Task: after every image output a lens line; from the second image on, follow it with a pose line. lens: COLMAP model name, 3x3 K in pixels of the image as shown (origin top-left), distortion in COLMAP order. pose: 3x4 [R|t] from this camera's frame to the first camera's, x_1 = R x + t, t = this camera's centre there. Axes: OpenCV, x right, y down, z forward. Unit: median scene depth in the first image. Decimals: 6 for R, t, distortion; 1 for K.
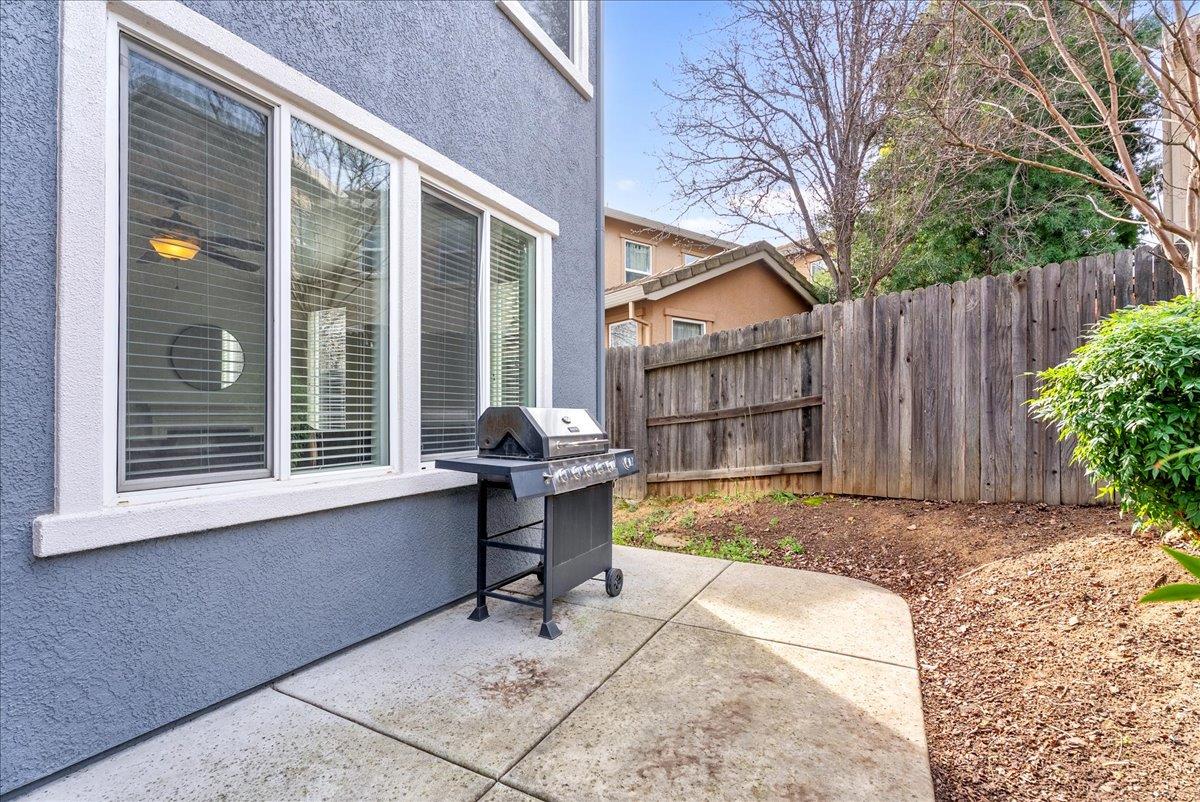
lens RADIAL K [[542.3, 0, 602.3], [0, 542.3, 408.4], [0, 0, 1]] dist [0.000223, -0.000589]
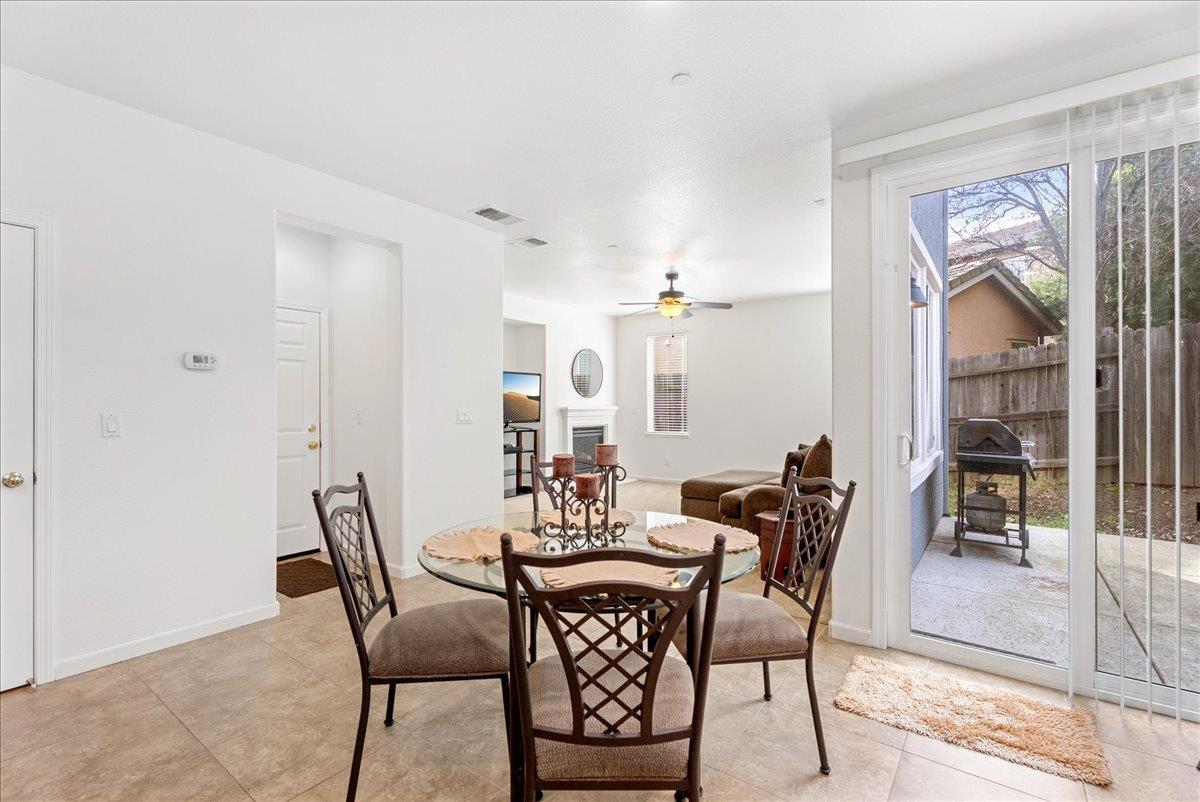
lens RADIAL K [[542.3, 0, 595.4], [0, 542.3, 404.4], [0, 0, 1]] dist [0.000223, -0.000589]
pose [[0.988826, -0.000254, -0.149074, -0.703656], [0.002293, 0.999906, 0.013500, -0.048970], [0.149056, -0.013691, 0.988734, -0.472479]]
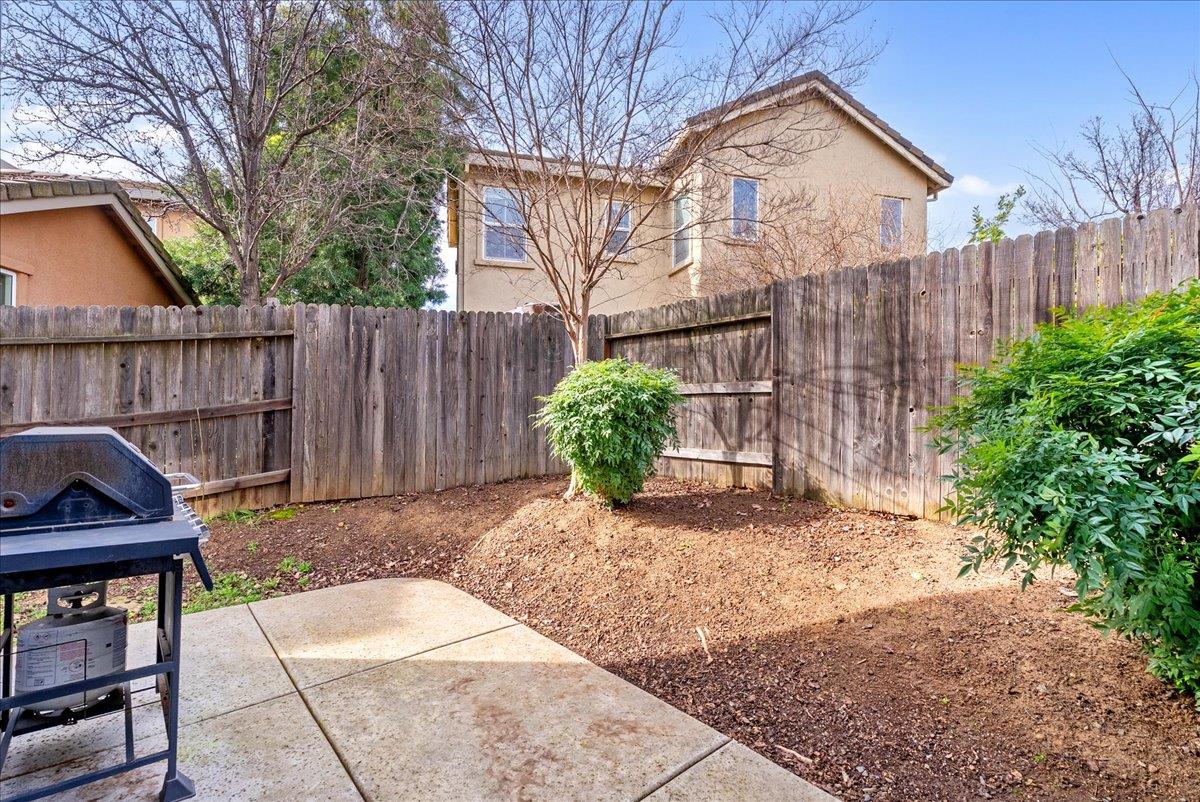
lens RADIAL K [[542.3, 0, 601.3], [0, 542.3, 401.3], [0, 0, 1]] dist [0.000223, -0.000589]
pose [[0.344791, 0.016411, 0.938536, -0.337074], [-0.022806, 0.999698, -0.009102, -0.028210], [-0.938402, -0.018266, 0.345062, 0.210006]]
